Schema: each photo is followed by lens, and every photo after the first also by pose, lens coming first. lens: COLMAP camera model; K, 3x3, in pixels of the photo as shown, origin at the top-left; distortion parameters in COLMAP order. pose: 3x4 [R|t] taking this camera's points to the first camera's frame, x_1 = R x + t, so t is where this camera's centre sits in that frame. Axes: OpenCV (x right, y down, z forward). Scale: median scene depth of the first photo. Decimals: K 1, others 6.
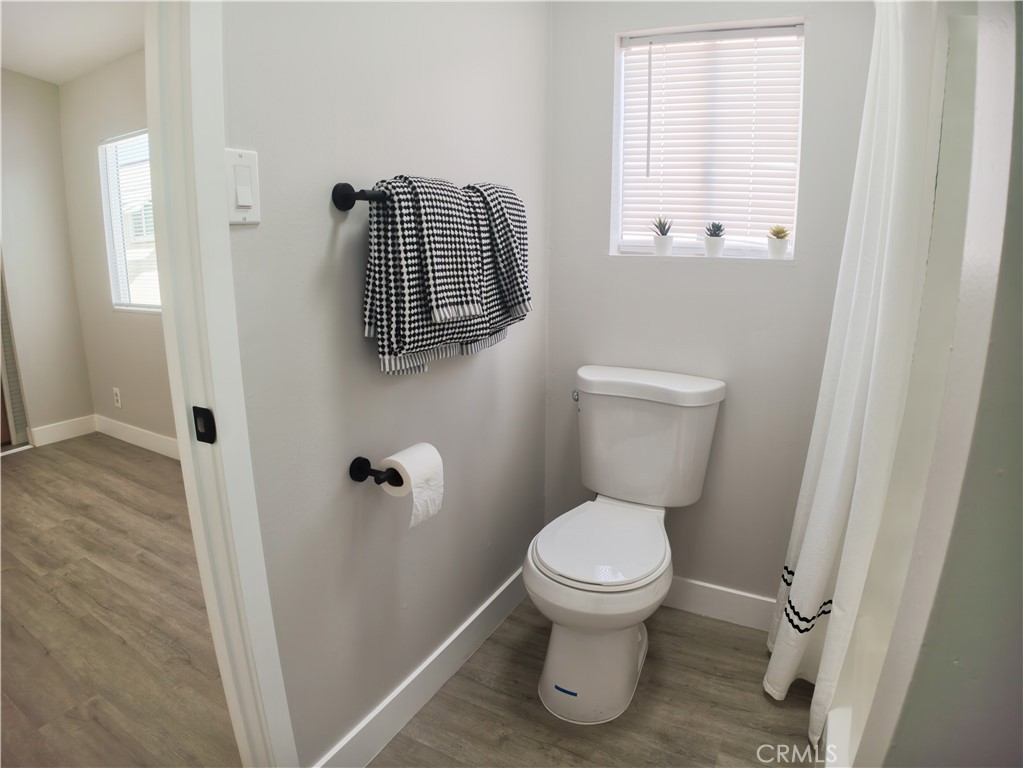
lens RADIAL K [[586.6, 0, 511.5], [0, 586.6, 384.0], [0, 0, 1]] dist [-0.147530, 0.020007]
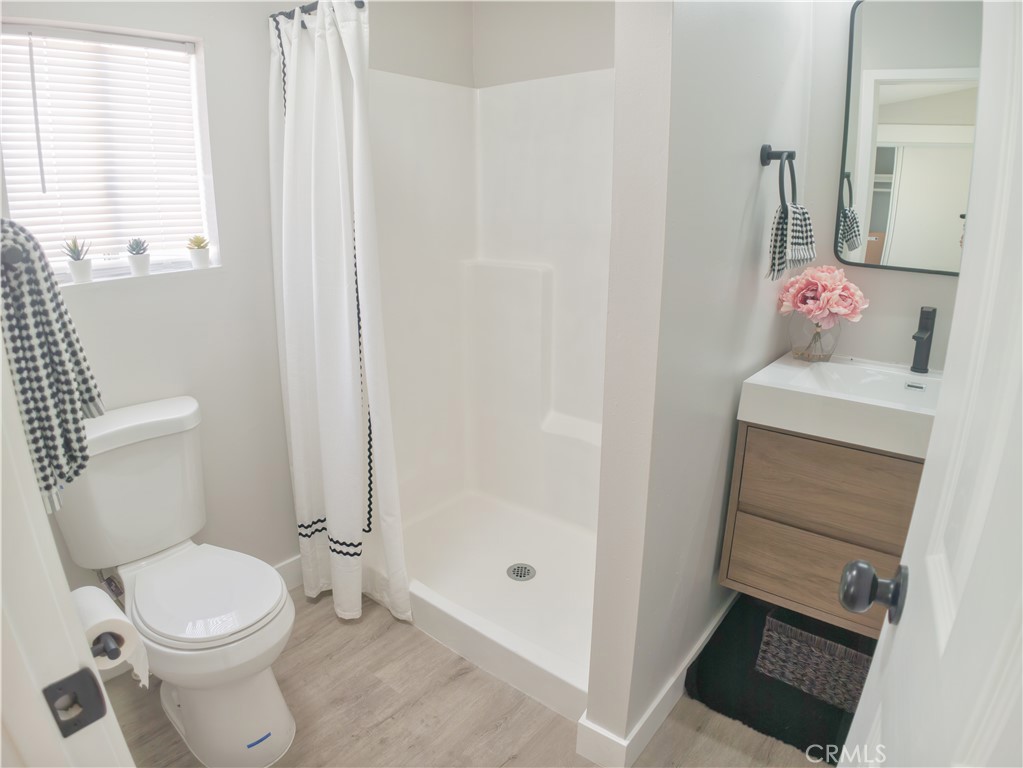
lens RADIAL K [[586.6, 0, 511.5], [0, 586.6, 384.0], [0, 0, 1]] dist [-0.147530, 0.020007]
pose [[0.187958, -0.281130, 0.941083, -0.469230], [0.236611, 0.942902, 0.234416, -0.127233], [-0.953251, 0.178610, 0.243745, 0.239649]]
